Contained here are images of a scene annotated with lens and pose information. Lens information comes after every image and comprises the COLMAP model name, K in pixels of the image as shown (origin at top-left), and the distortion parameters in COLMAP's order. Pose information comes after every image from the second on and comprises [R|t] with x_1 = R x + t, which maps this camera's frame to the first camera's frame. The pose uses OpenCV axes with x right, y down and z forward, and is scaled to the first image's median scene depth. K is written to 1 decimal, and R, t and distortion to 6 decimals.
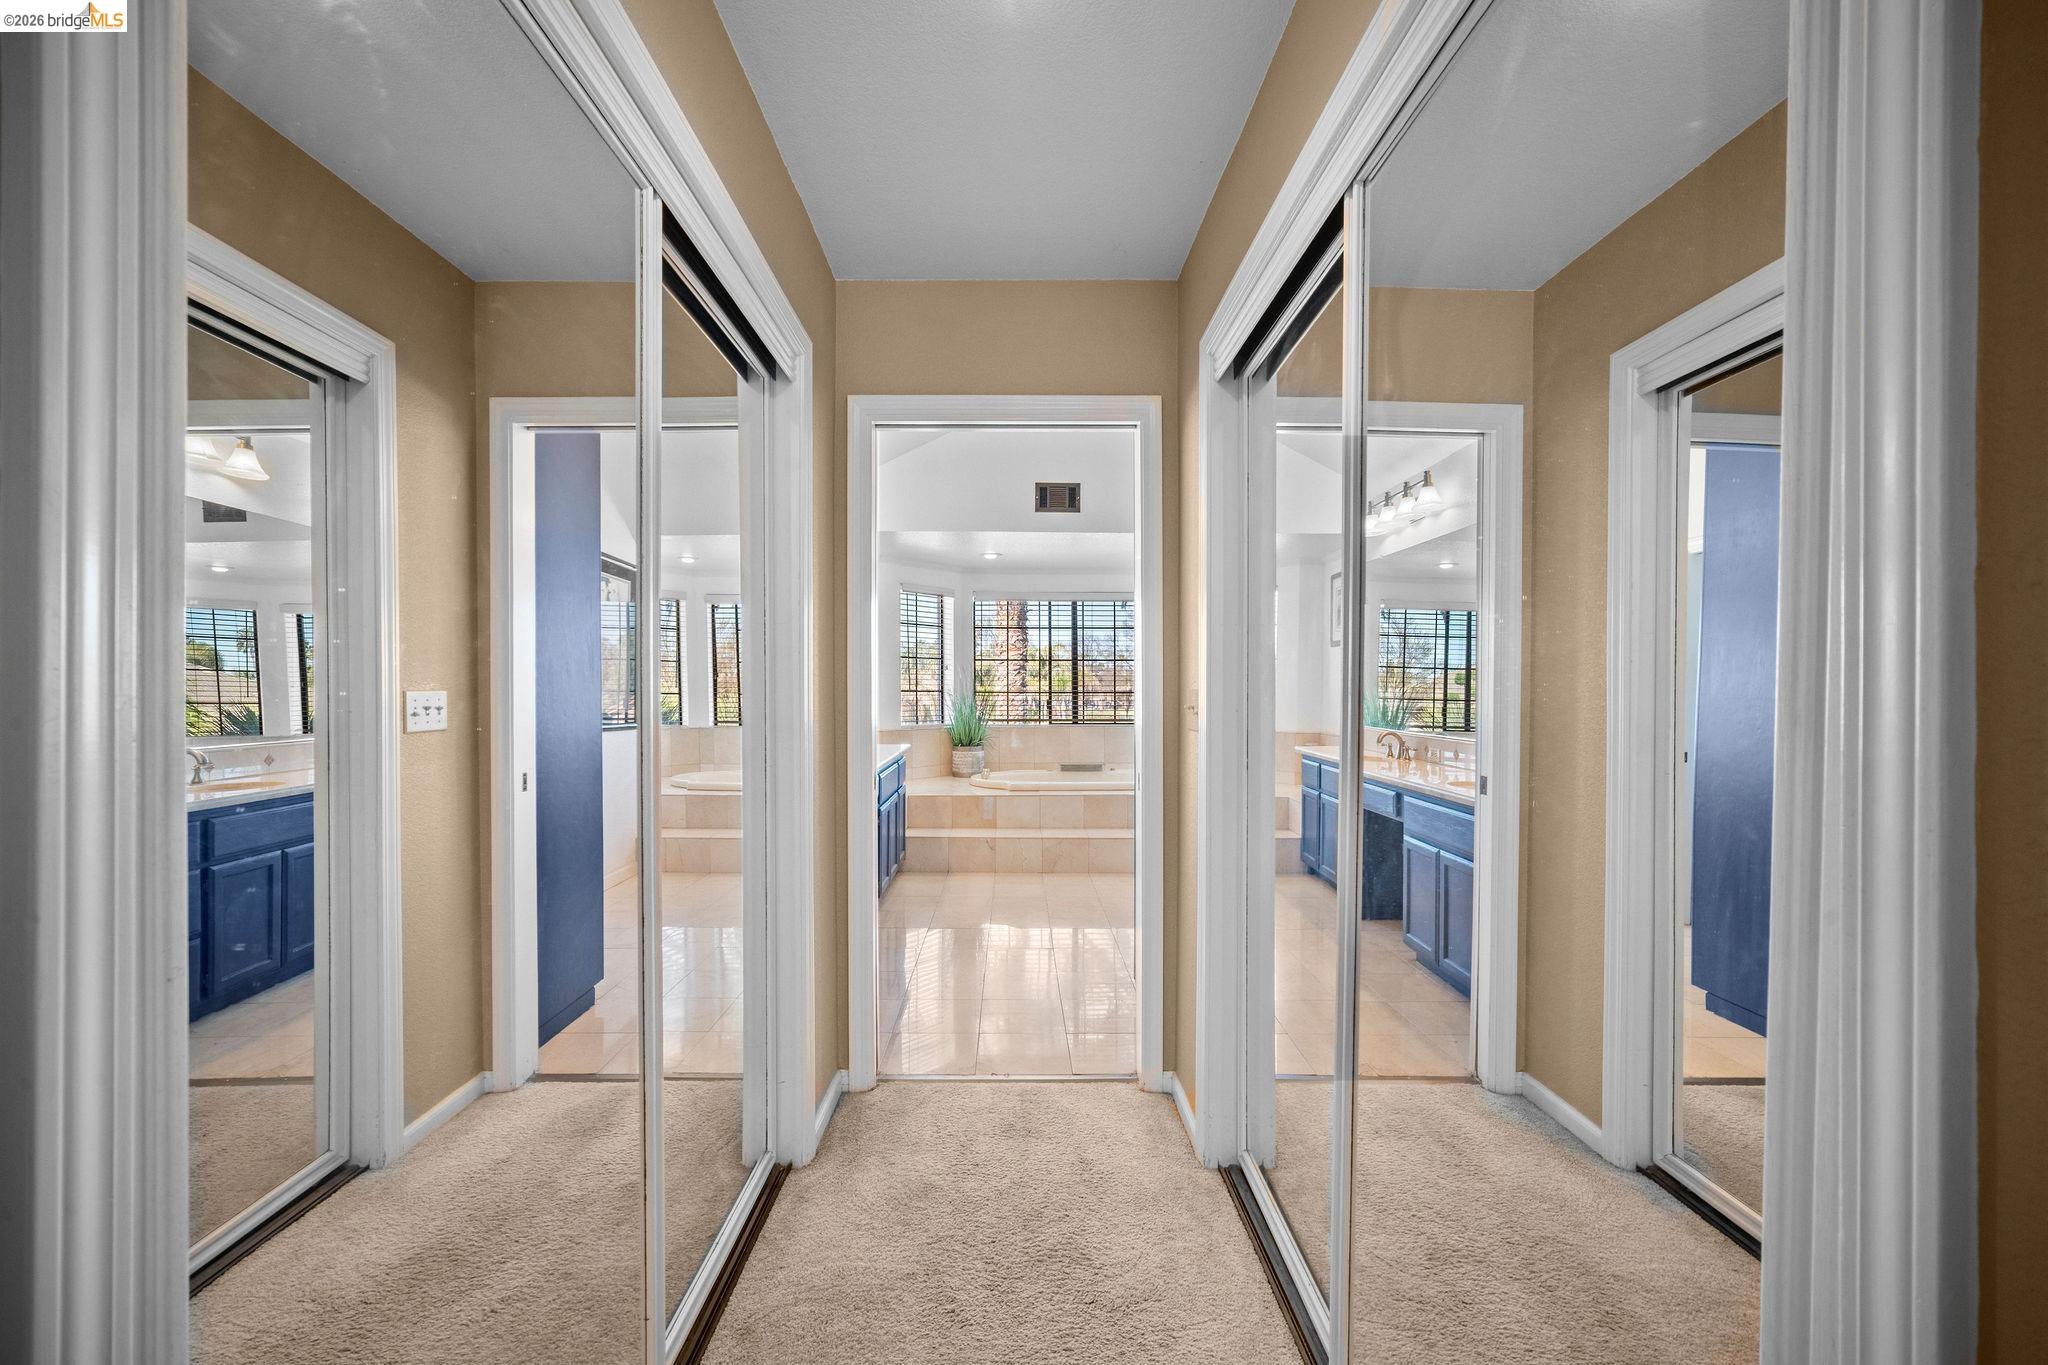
lens RADIAL K [[806.4, 0, 1026.4], [0, 806.4, 694.6], [0, 0, 1]] dist [-0.000336, 0.000186]
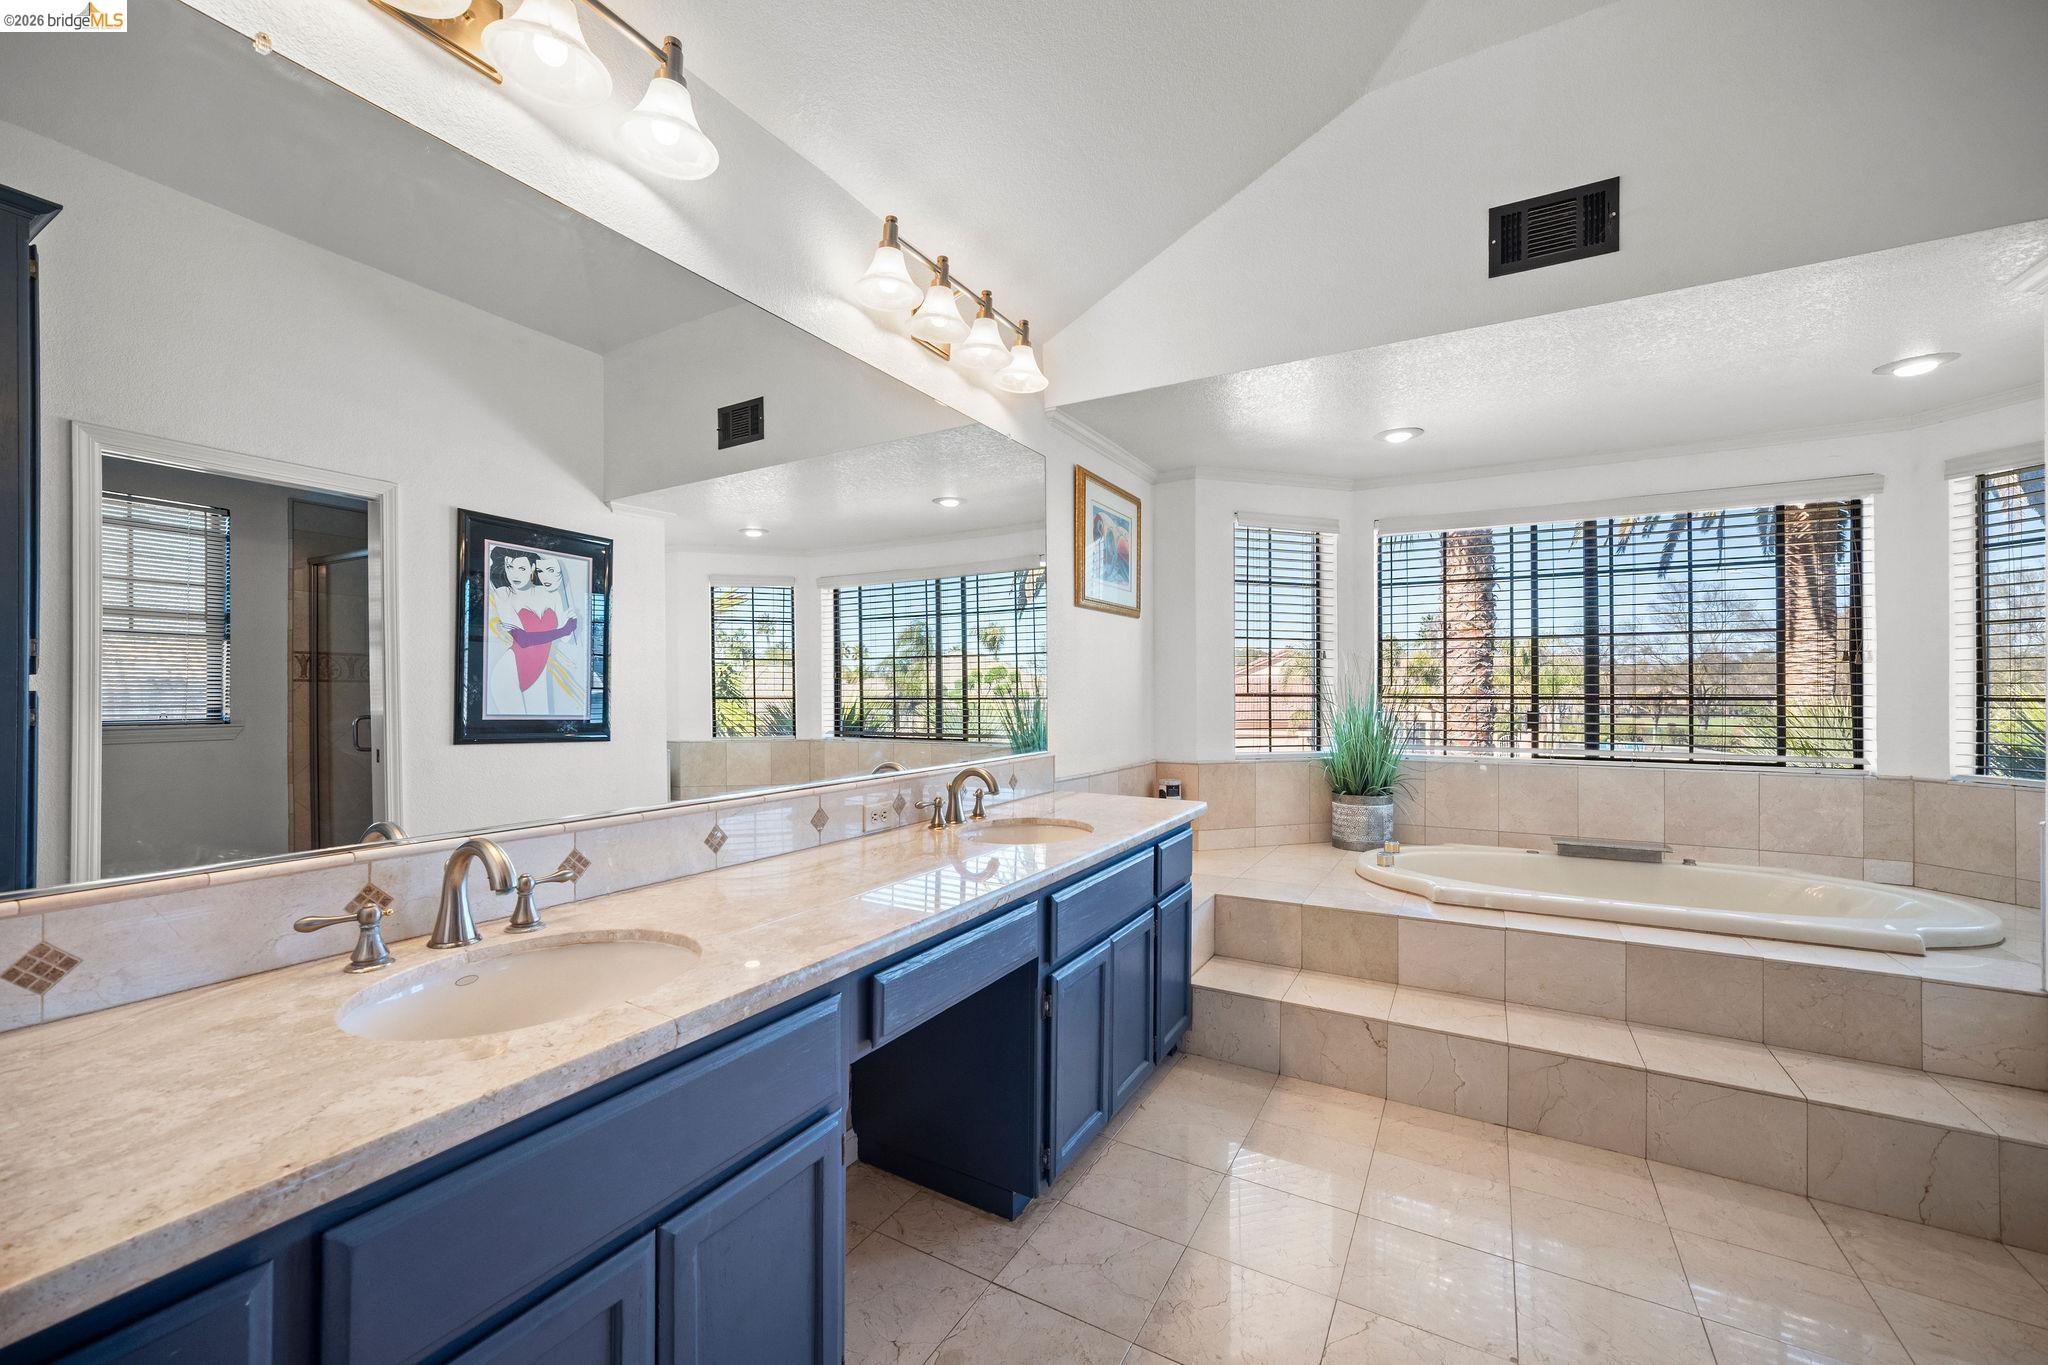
lens RADIAL K [[825.4, 0, 1021.2], [0, 825.4, 693.9], [0, 0, 1]] dist [-0.019278, 0.007622]
pose [[0.861318, 0.001673, -0.508063, 0.013353], [-0.004449, 0.999981, -0.004249, -0.001826], [0.508046, 0.005920, 0.861310, 0.387715]]
